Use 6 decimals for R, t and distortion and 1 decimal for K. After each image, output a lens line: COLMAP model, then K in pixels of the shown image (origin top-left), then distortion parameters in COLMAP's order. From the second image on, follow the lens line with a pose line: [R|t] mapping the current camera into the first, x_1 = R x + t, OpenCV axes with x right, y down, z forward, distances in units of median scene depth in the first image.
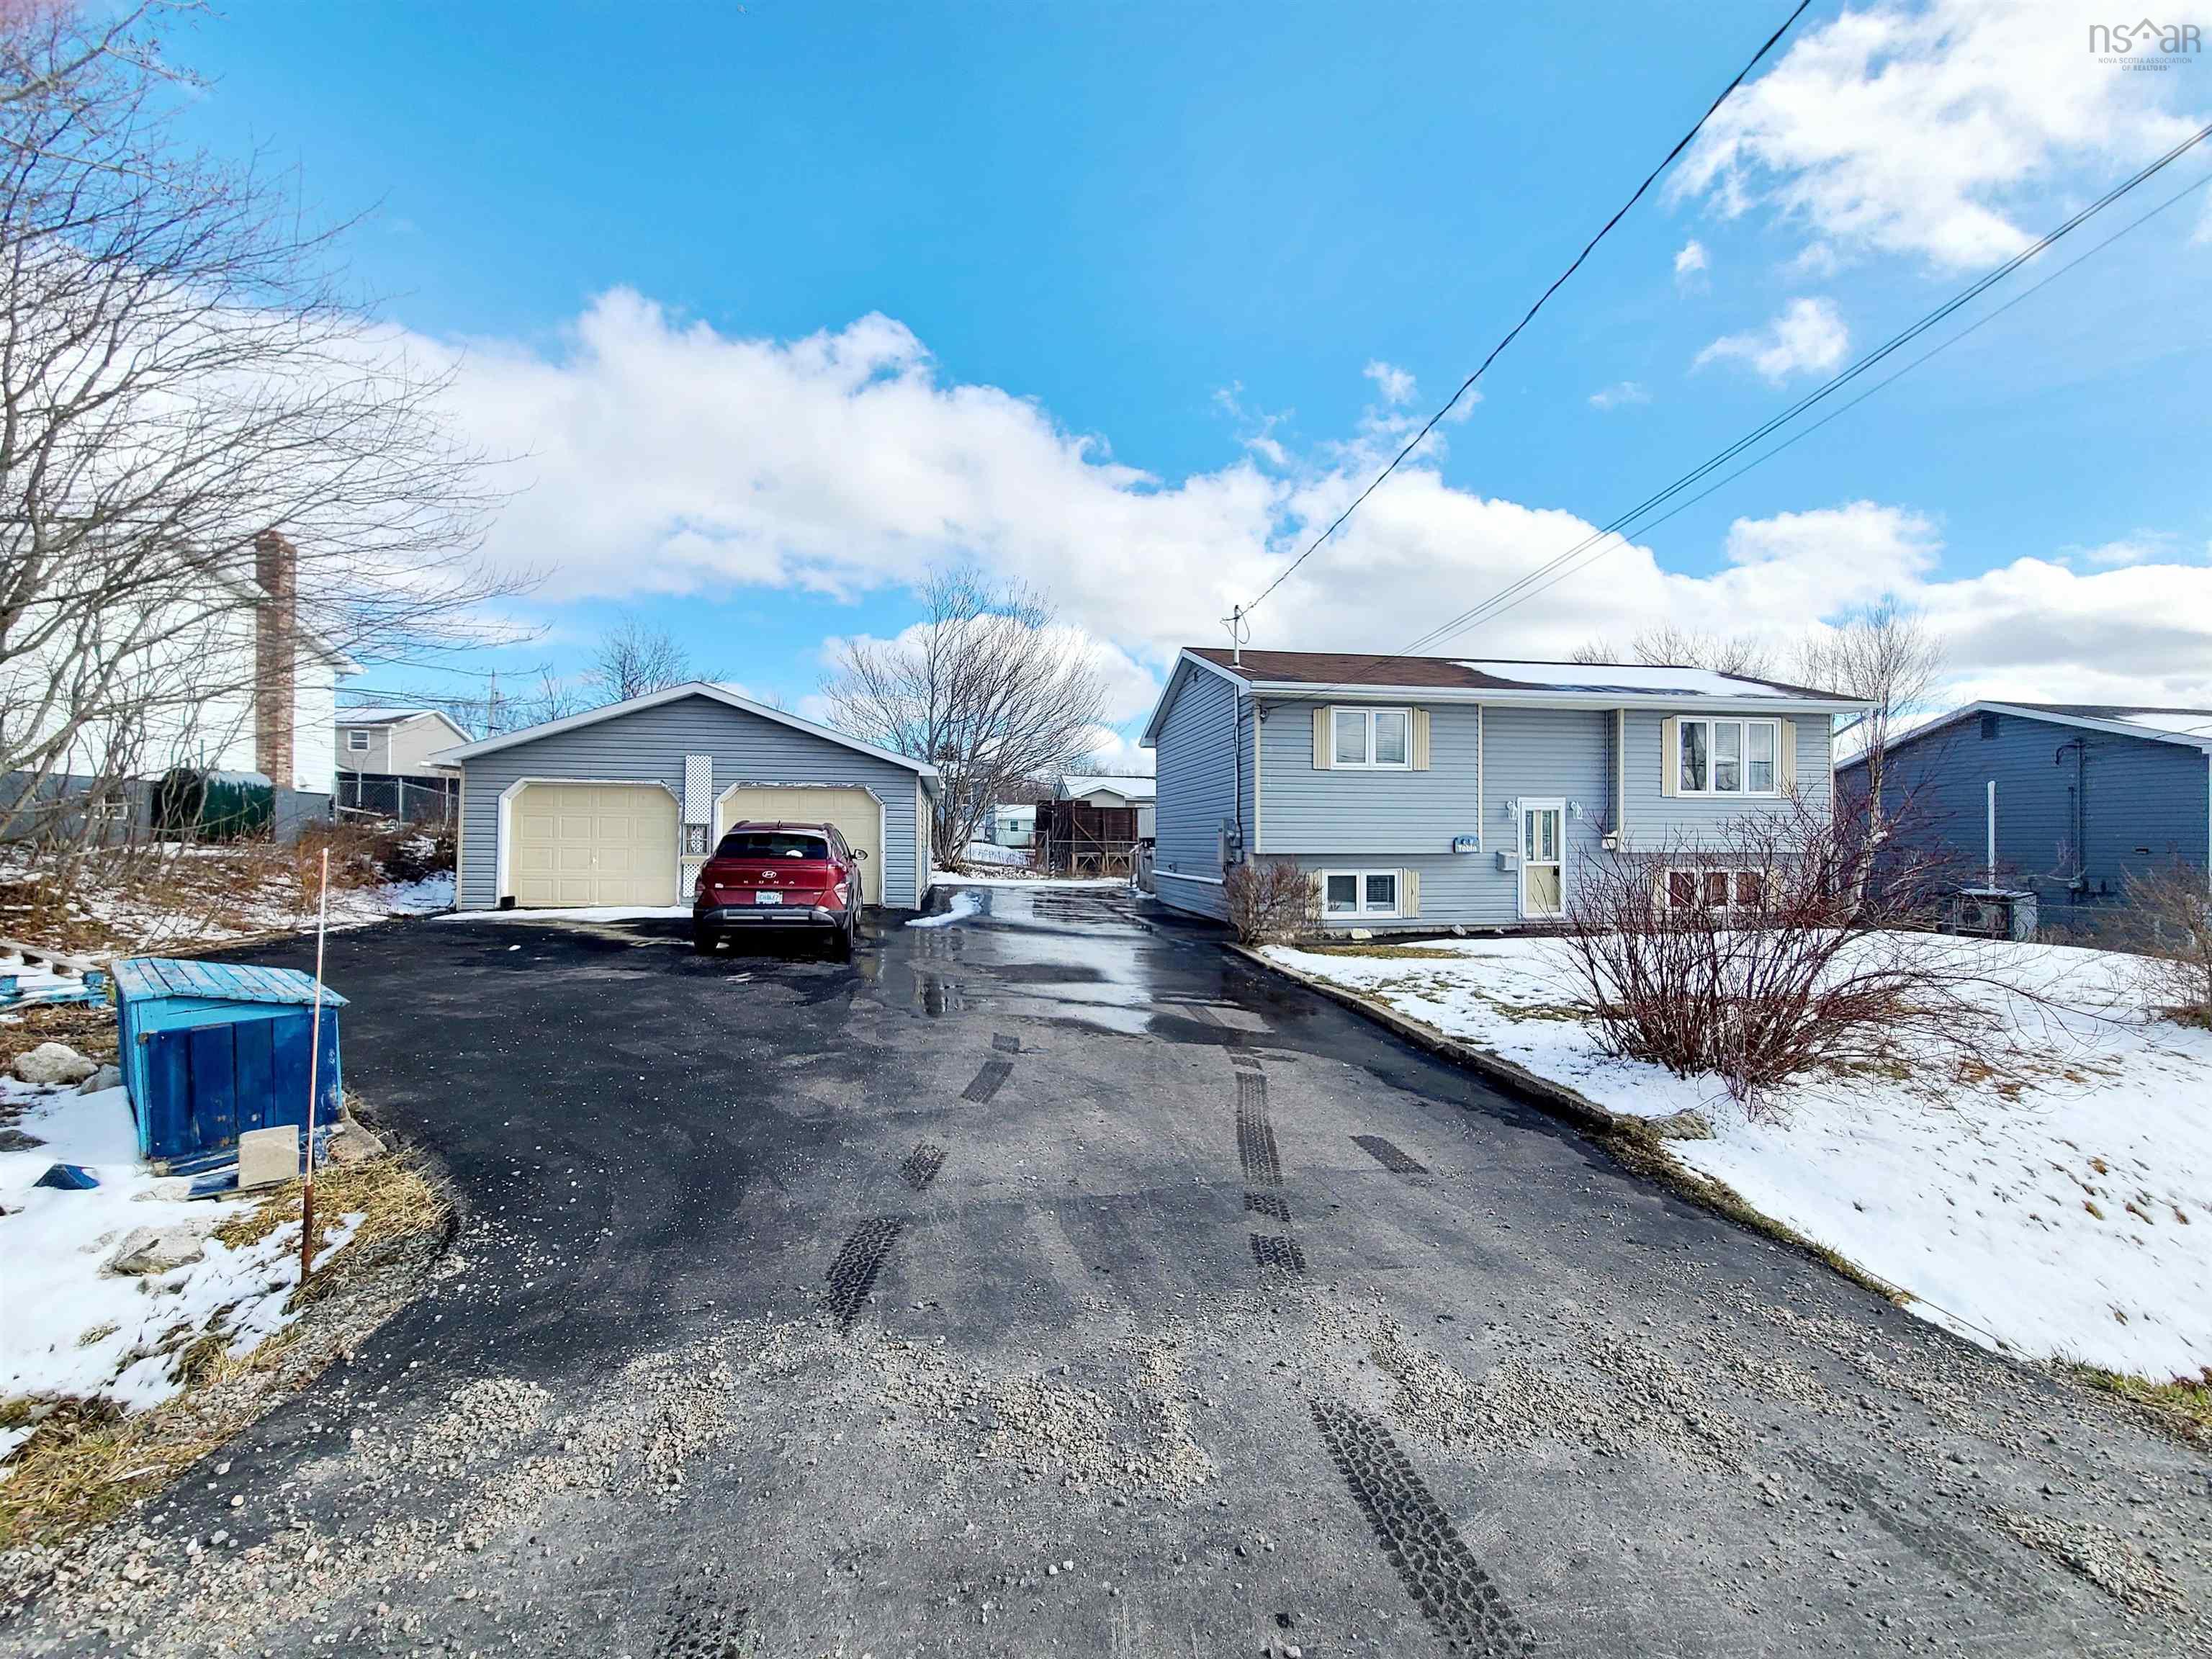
lens RADIAL K [[888.2, 0, 1109.1], [0, 888.2, 842.0], [0, 0, 1]] dist [-0.001748, -0.000045]
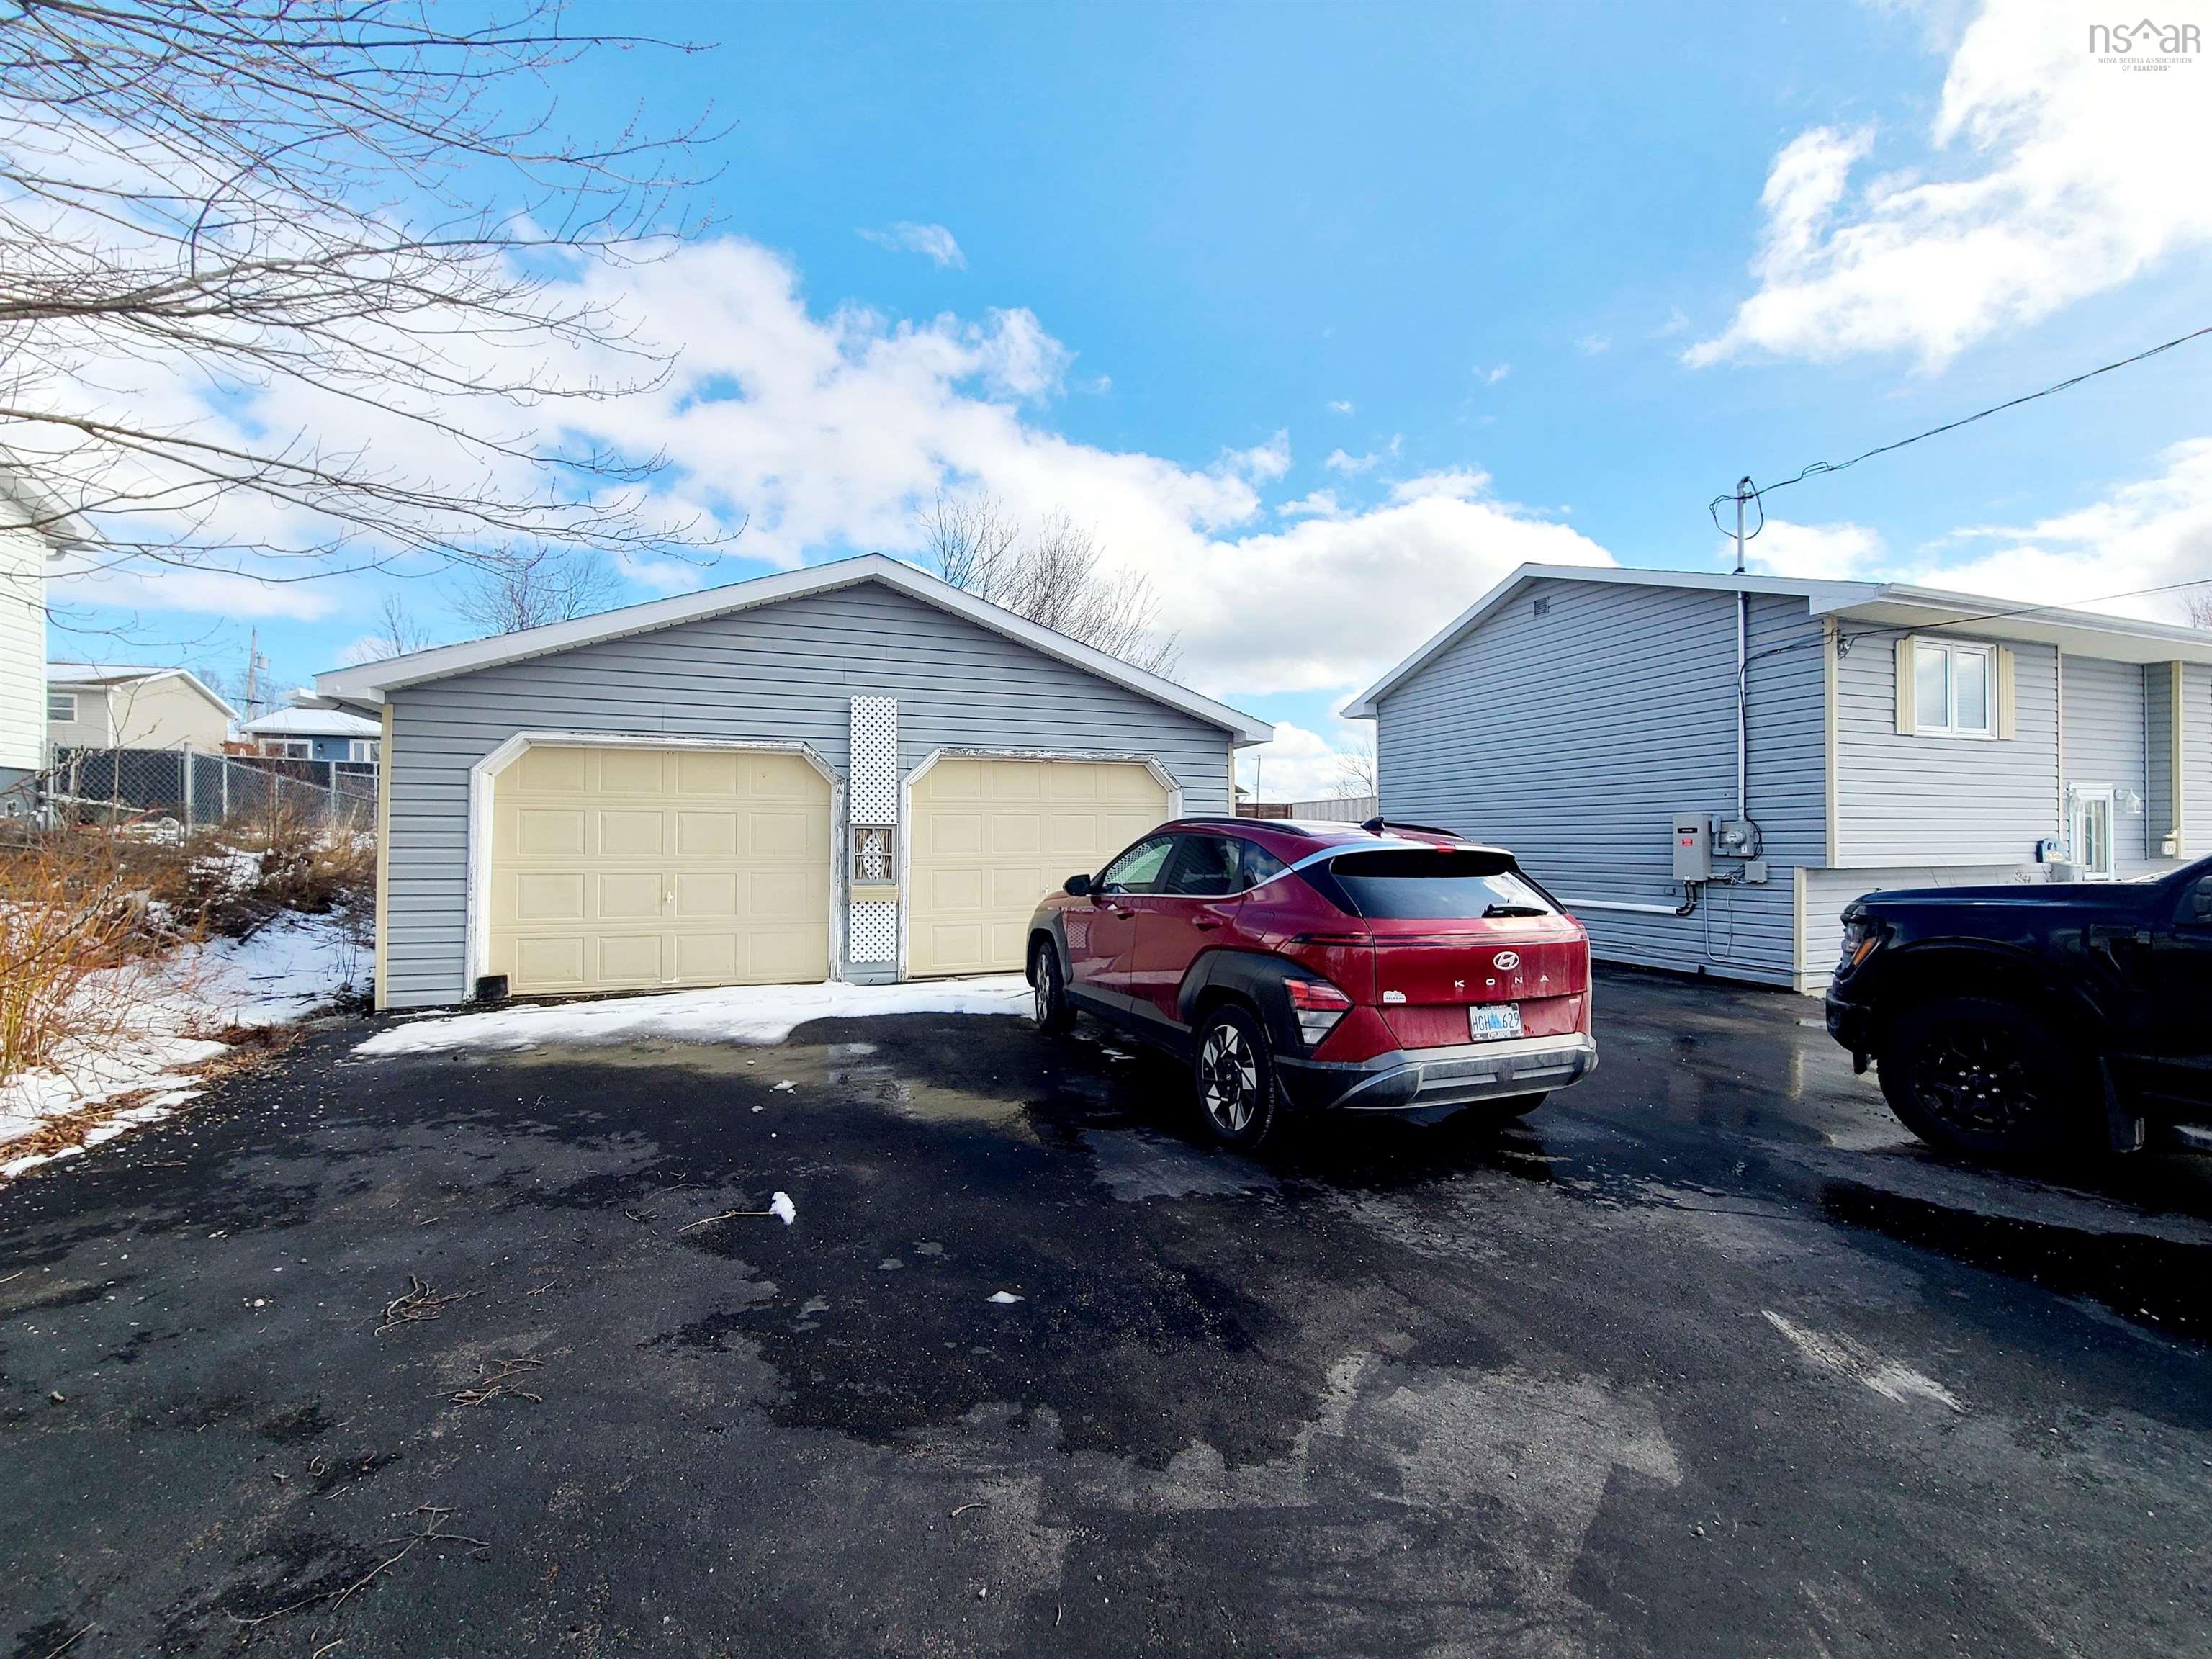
lens RADIAL K [[888.6, 0, 1145.9], [0, 888.6, 871.8], [0, 0, 1]] dist [-0.002363, -0.000392]
pose [[0.982372, -0.013879, 0.186419, -0.396247], [0.007023, 0.999276, 0.037388, -0.010798], [-0.186802, -0.035420, 0.981759, 0.434662]]
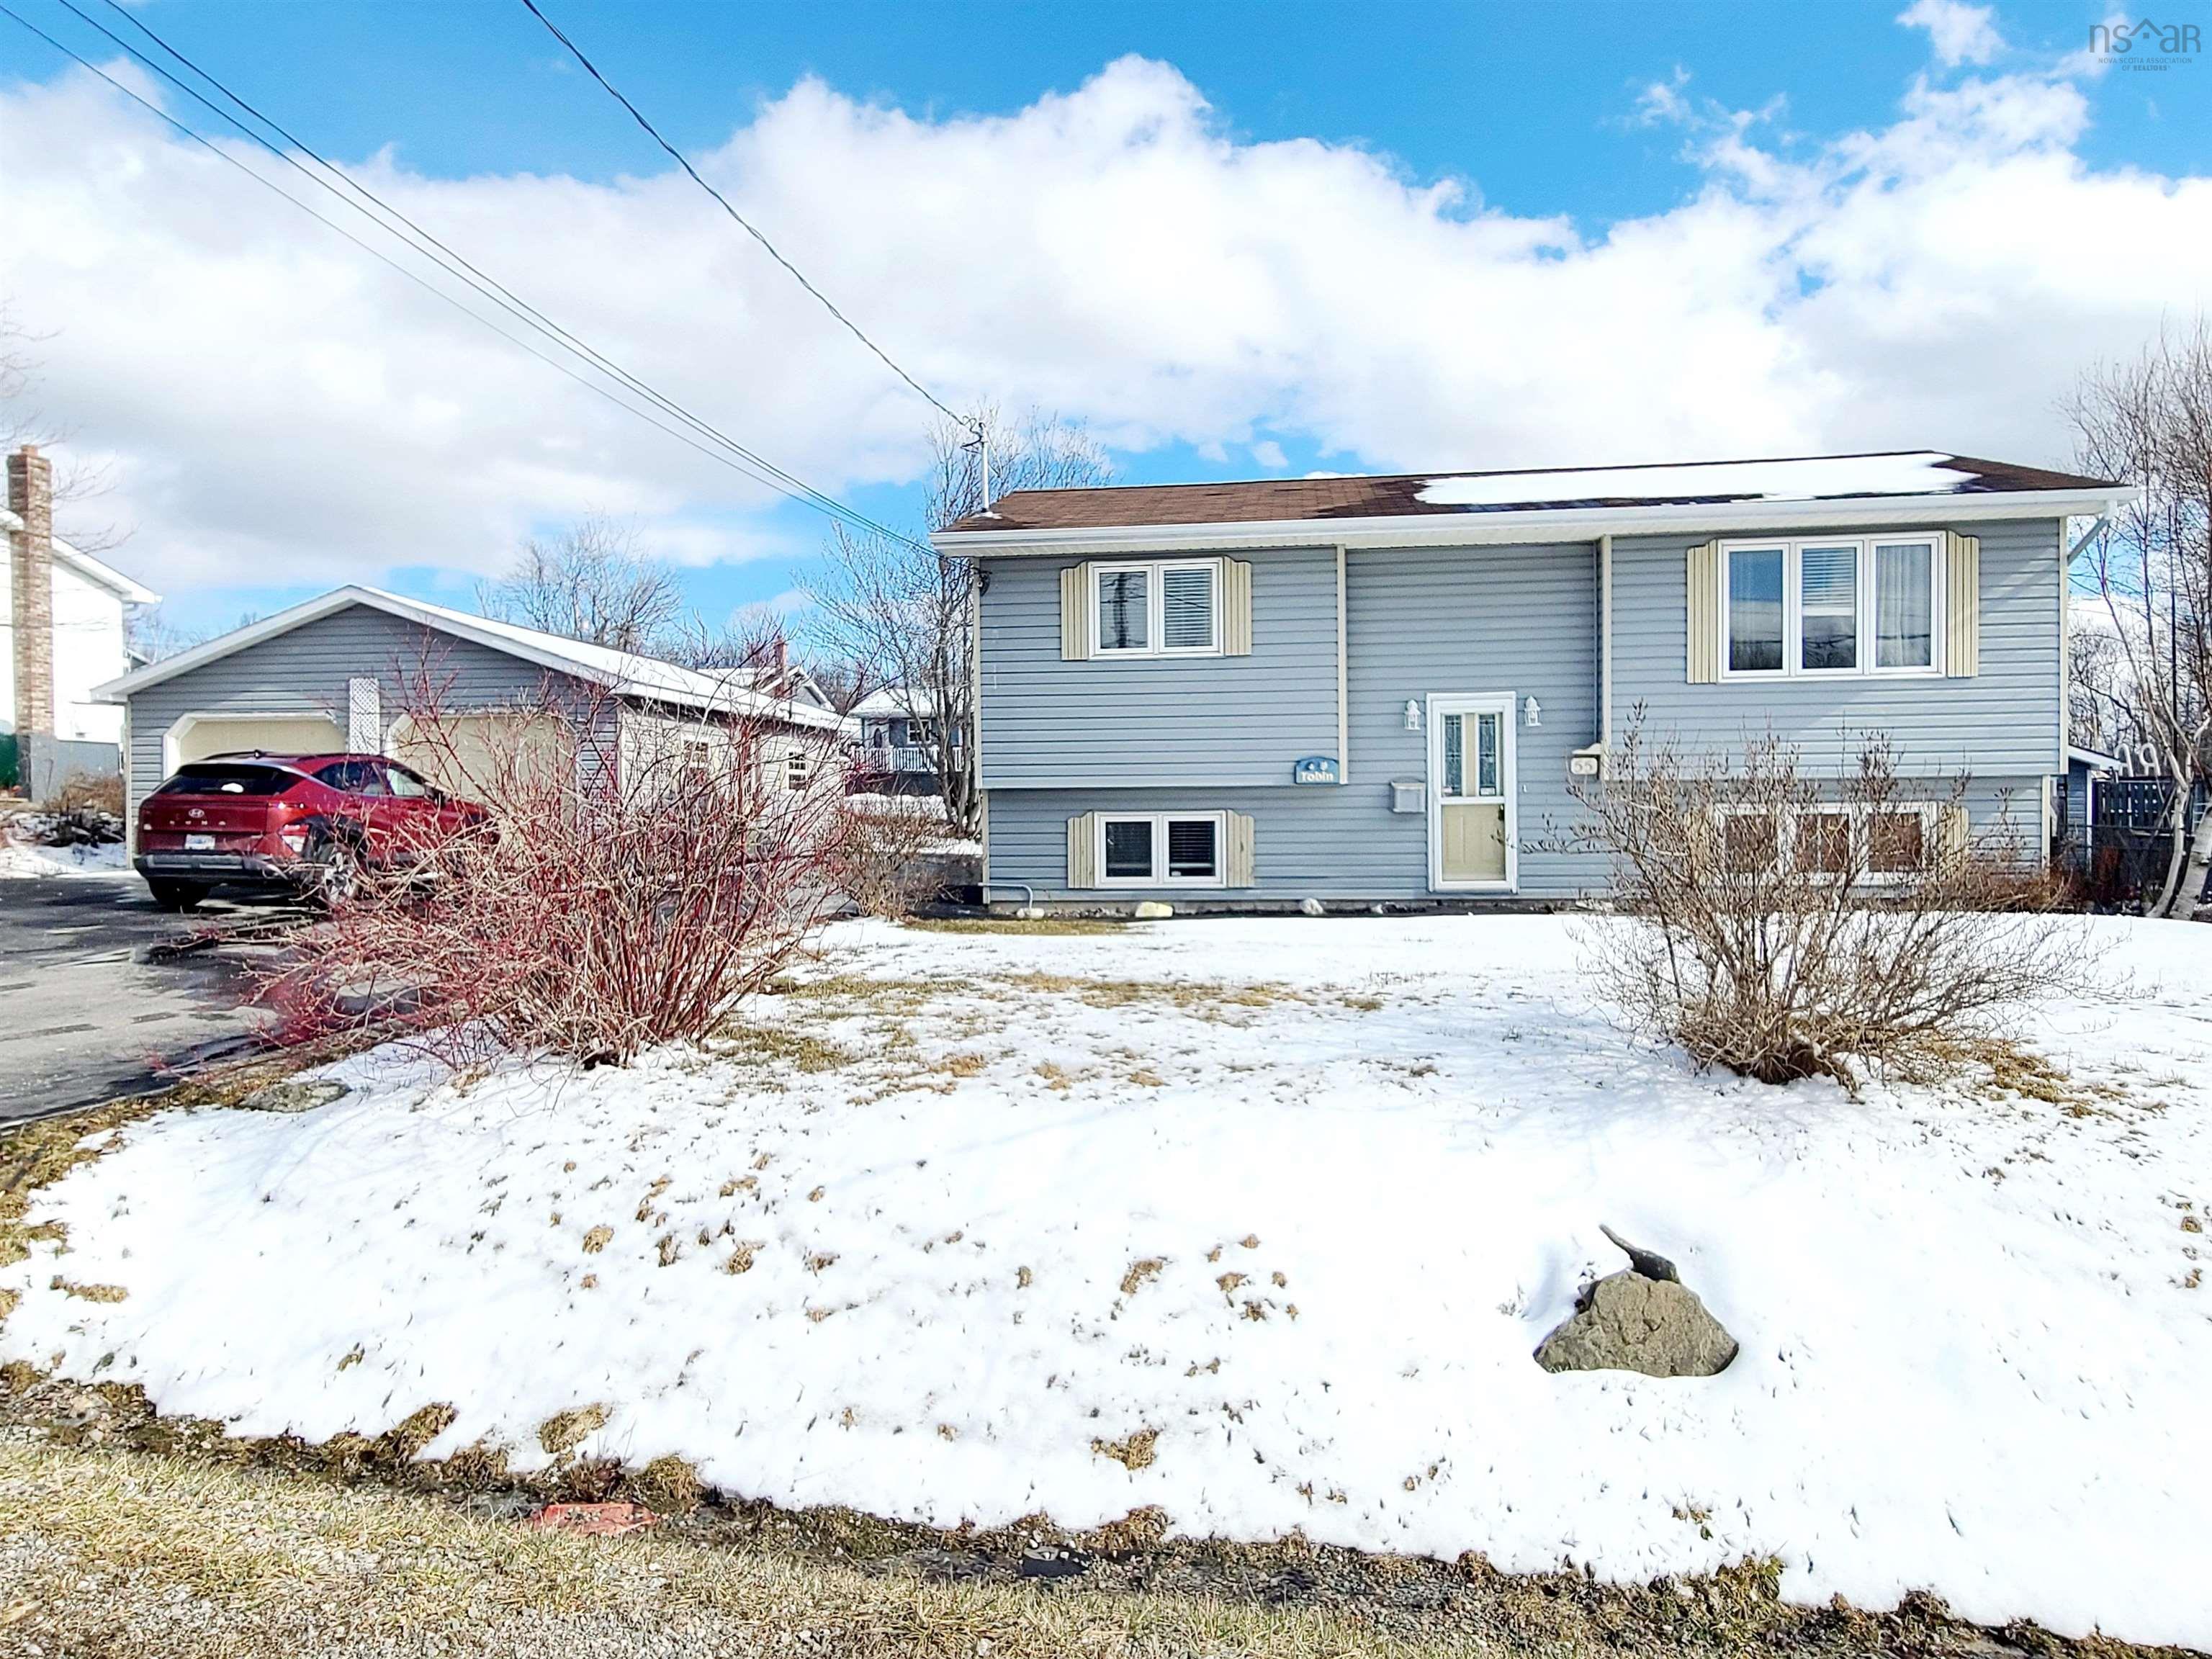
lens RADIAL K [[1302.9, 0, 1106.5], [0, 1302.9, 833.5], [0, 0, 1]] dist [-0.005587, -0.004018]
pose [[0.954903, -0.004885, -0.296876, 0.509979], [0.010402, 0.999801, 0.017008, 0.028672], [0.296734, -0.019329, 0.954764, 0.069098]]
